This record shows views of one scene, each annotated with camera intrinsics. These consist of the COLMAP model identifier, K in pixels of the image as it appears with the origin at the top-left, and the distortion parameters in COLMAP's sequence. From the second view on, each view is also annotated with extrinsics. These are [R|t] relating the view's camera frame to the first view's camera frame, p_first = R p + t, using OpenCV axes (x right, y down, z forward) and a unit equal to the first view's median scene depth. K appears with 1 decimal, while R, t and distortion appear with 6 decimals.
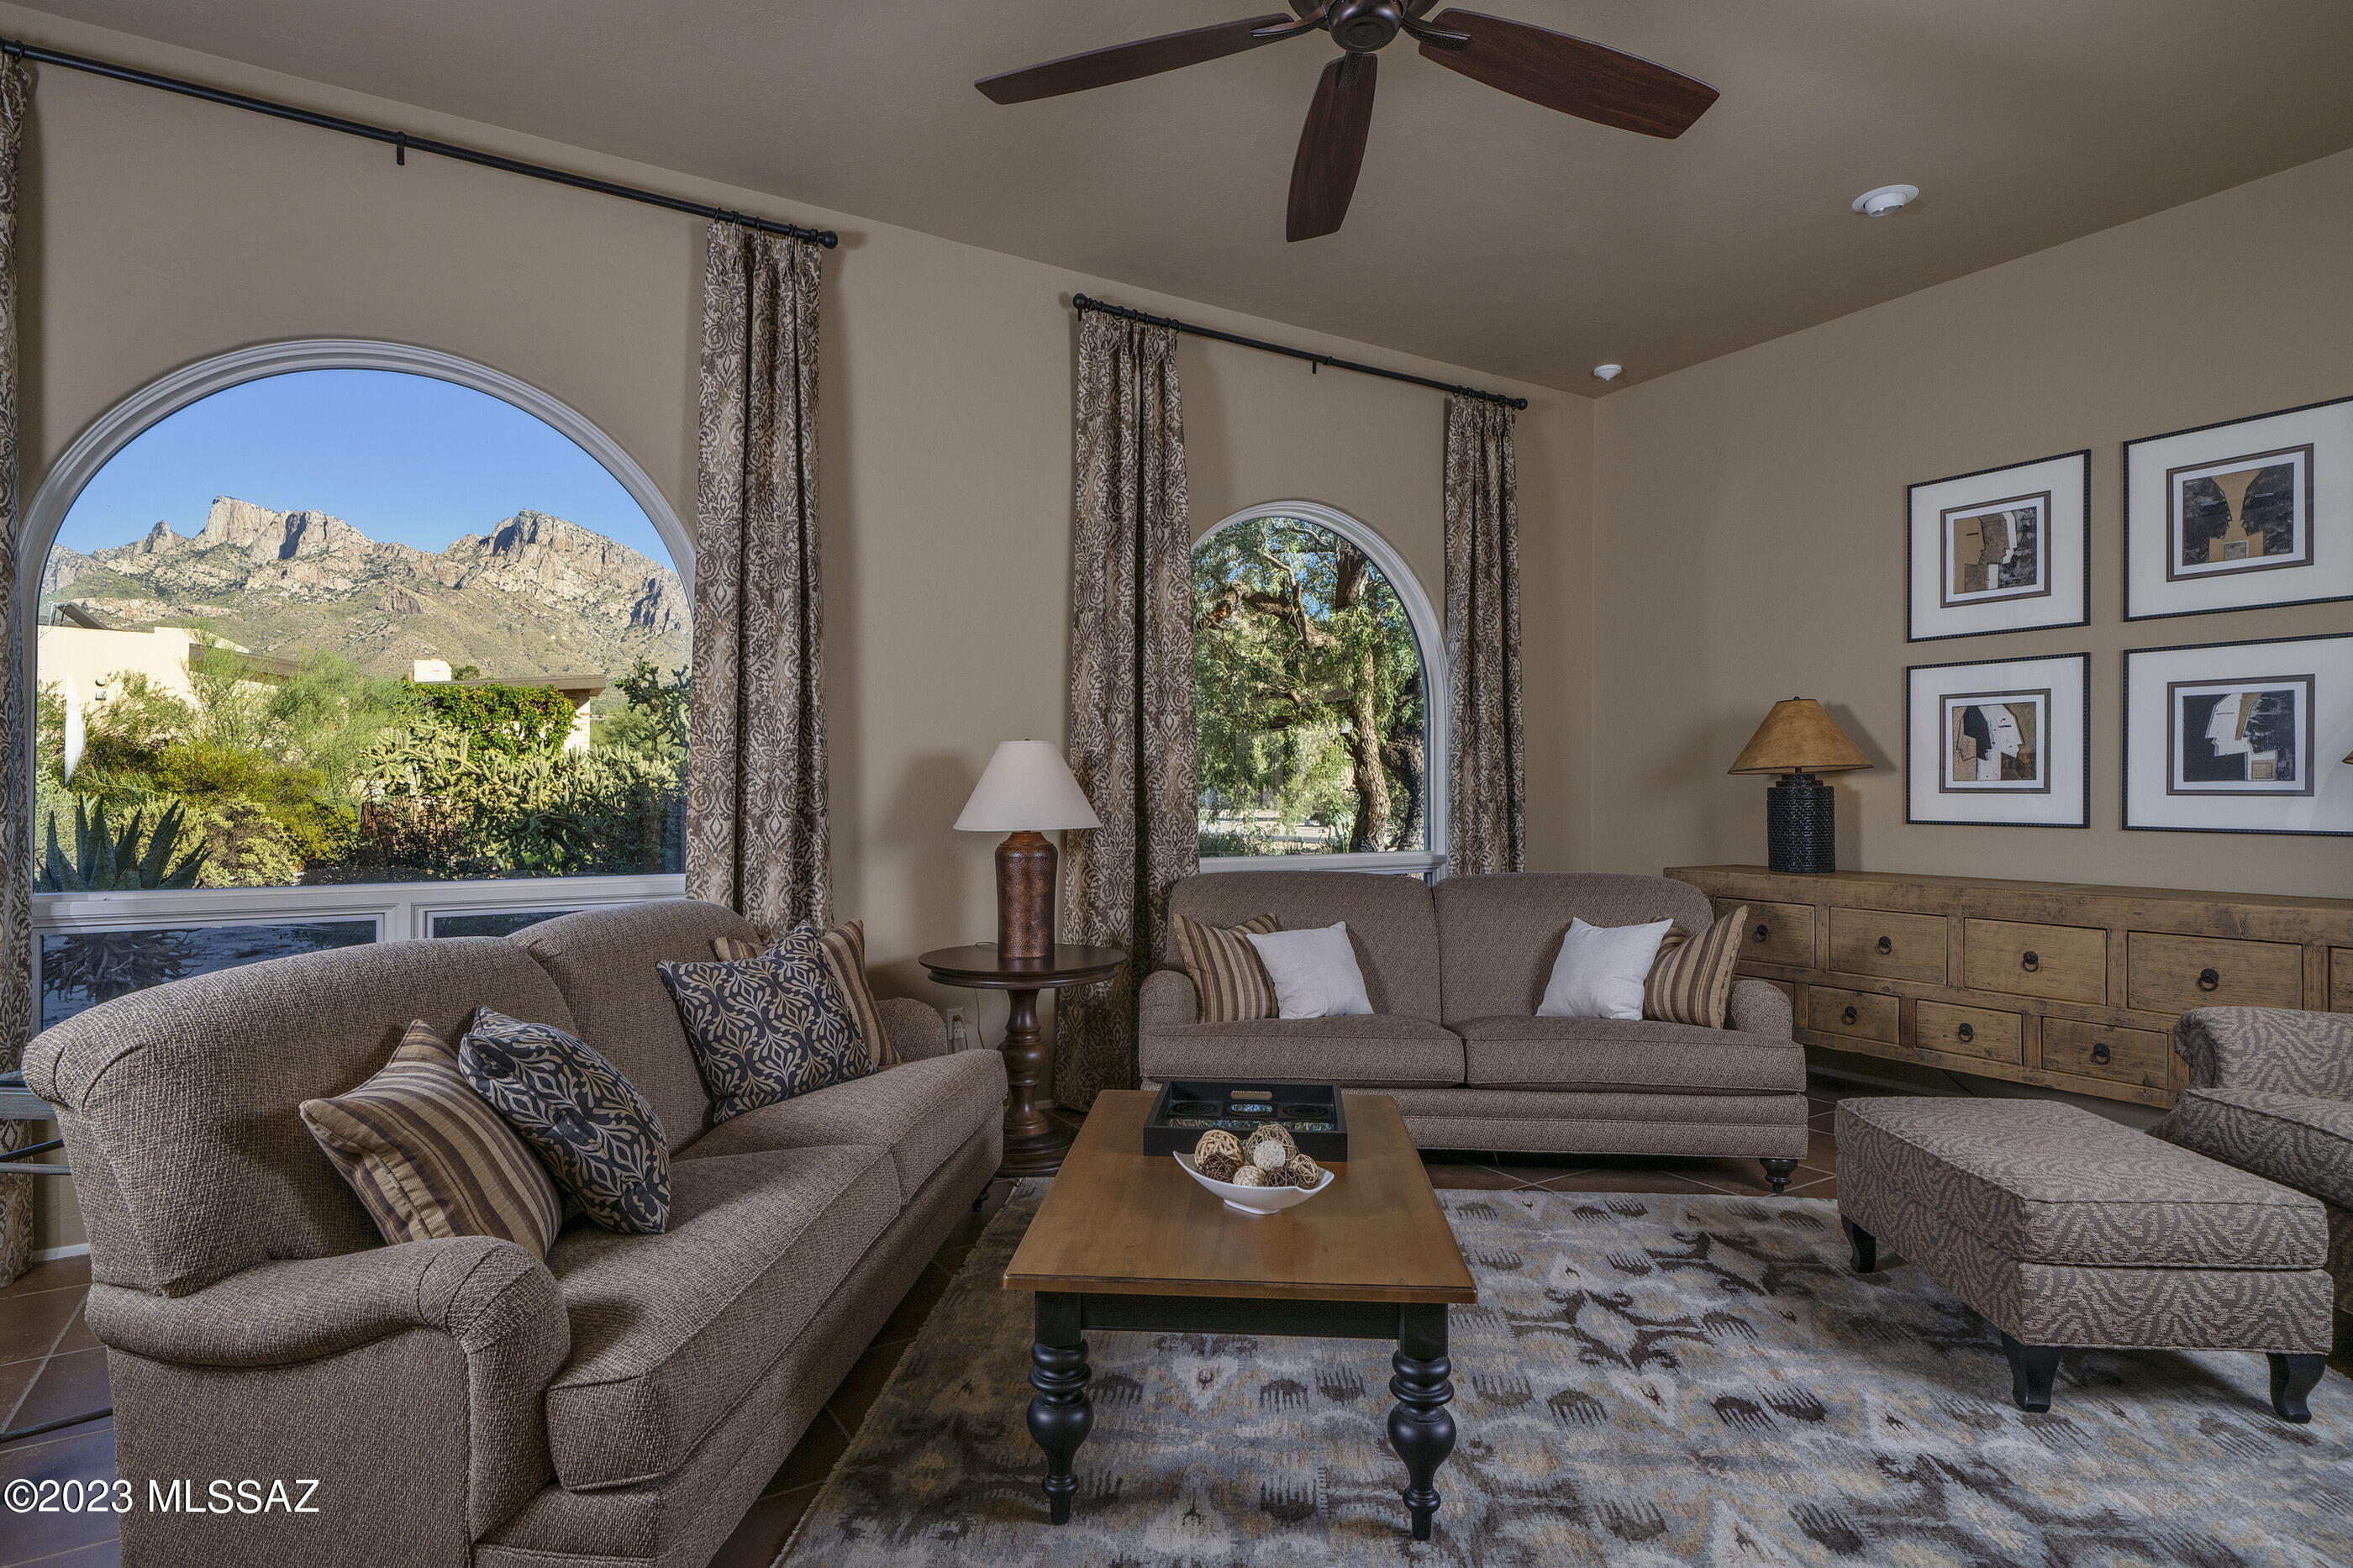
lens RADIAL K [[1217.4, 0, 1165.1], [0, 1217.4, 797.8], [0, 0, 1]] dist [-0.004350, -0.001316]
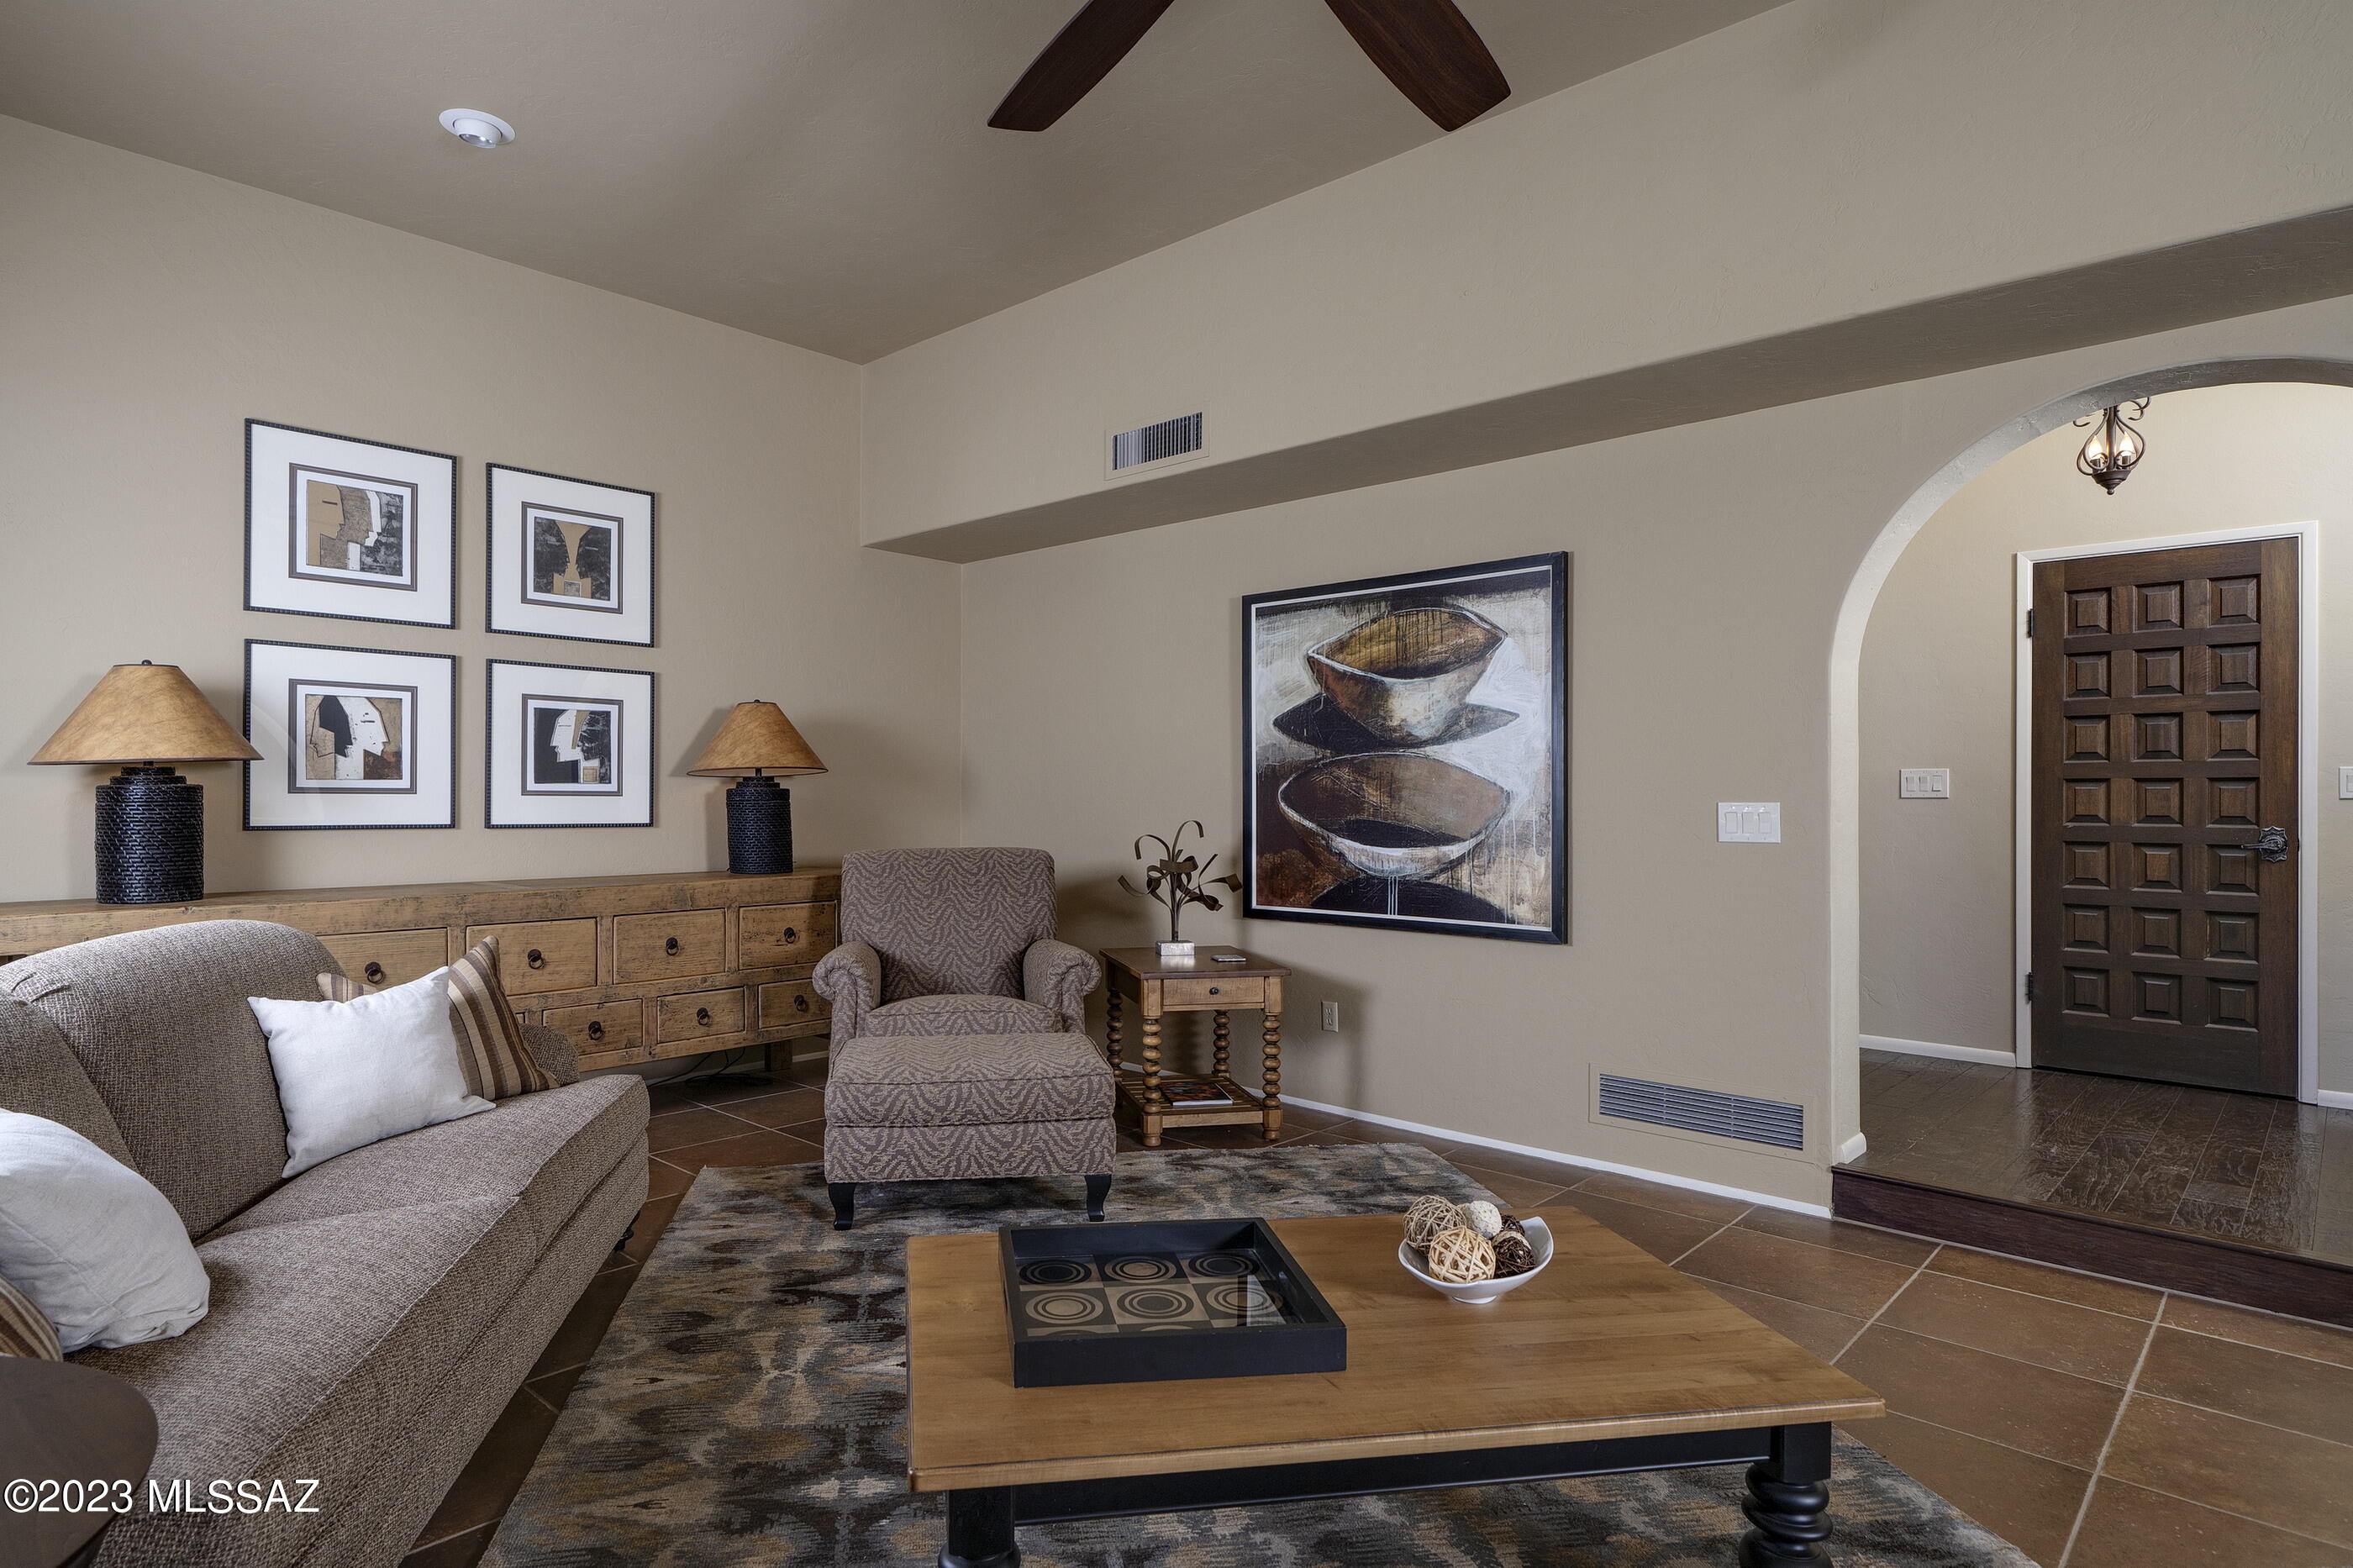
lens RADIAL K [[1197.0, 0, 1078.4], [0, 1197.0, 791.7], [0, 0, 1]] dist [0.000709, -0.000027]
pose [[-0.213607, 0.000392, 0.976920, -0.353390], [0.002086, 0.999998, 0.000055, -0.004680], [-0.976917, 0.002049, -0.213608, 0.742827]]
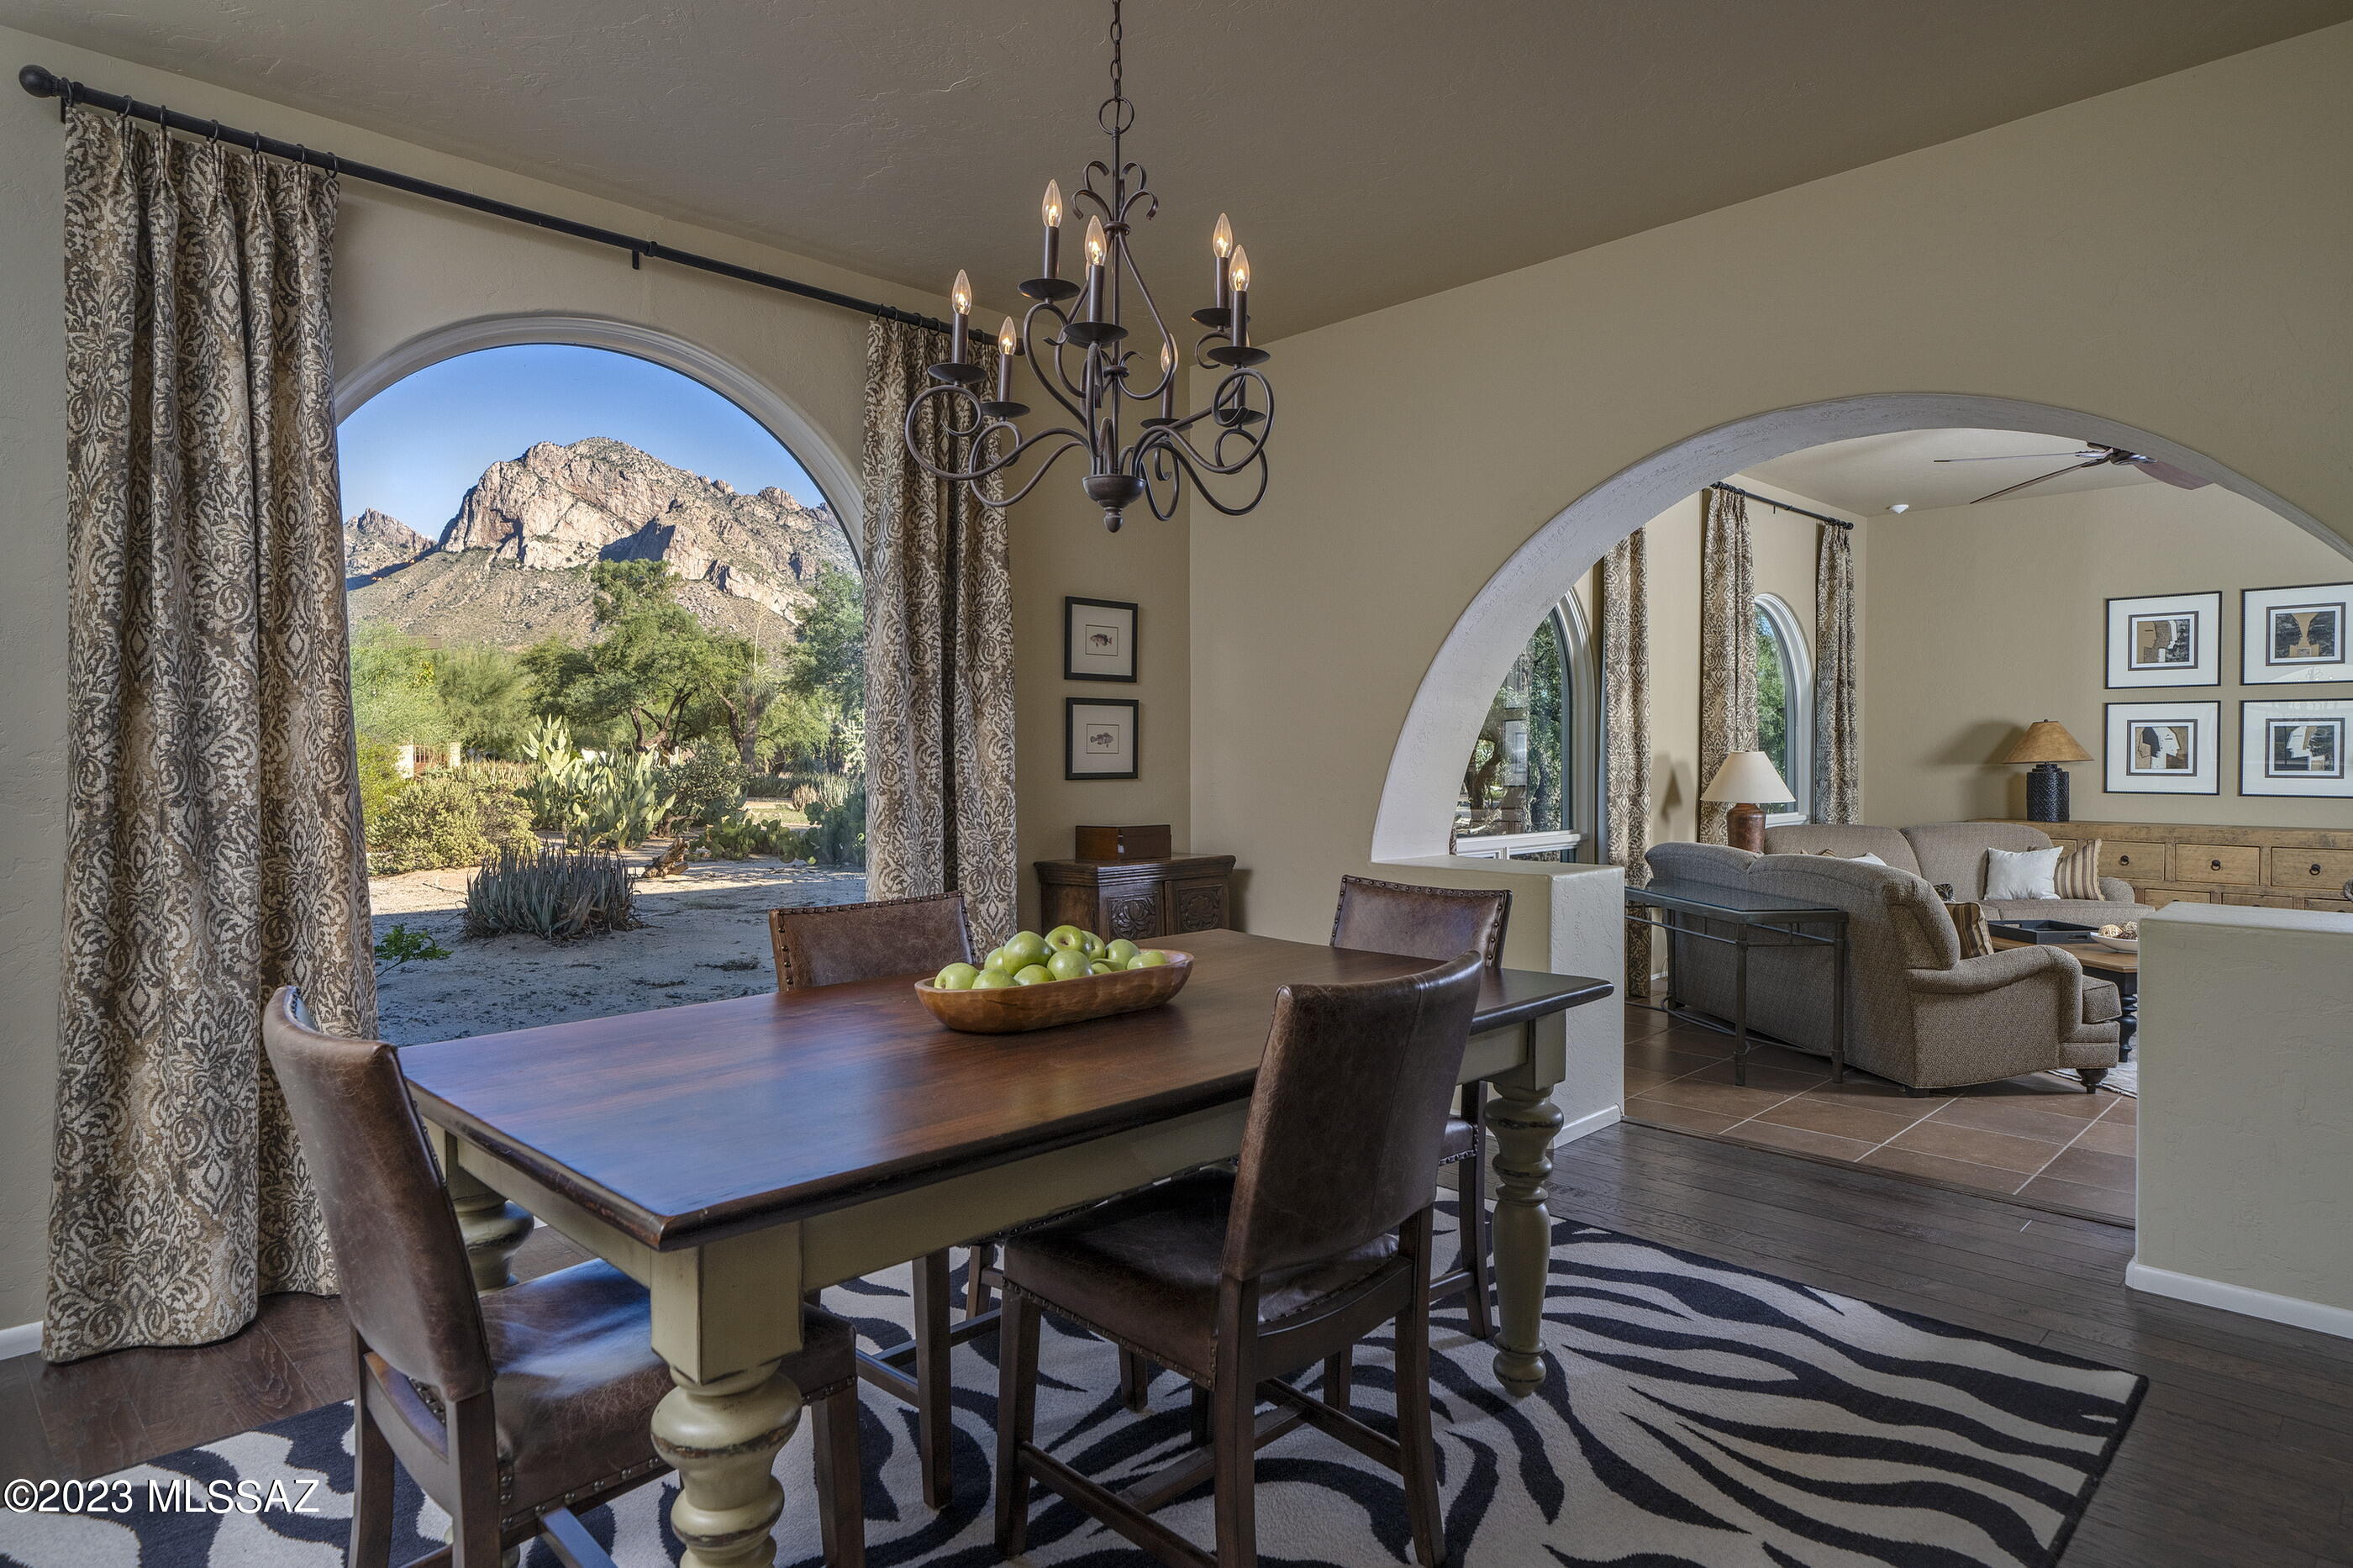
lens RADIAL K [[1329.4, 0, 1161.2], [0, 1329.4, 777.7], [0, 0, 1]] dist [0.005387, 0.001293]
pose [[0.977612, -0.006283, 0.210324, -1.326323], [0.003531, 0.999903, 0.013459, -0.037130], [-0.210388, -0.012415, 0.977539, -0.695001]]
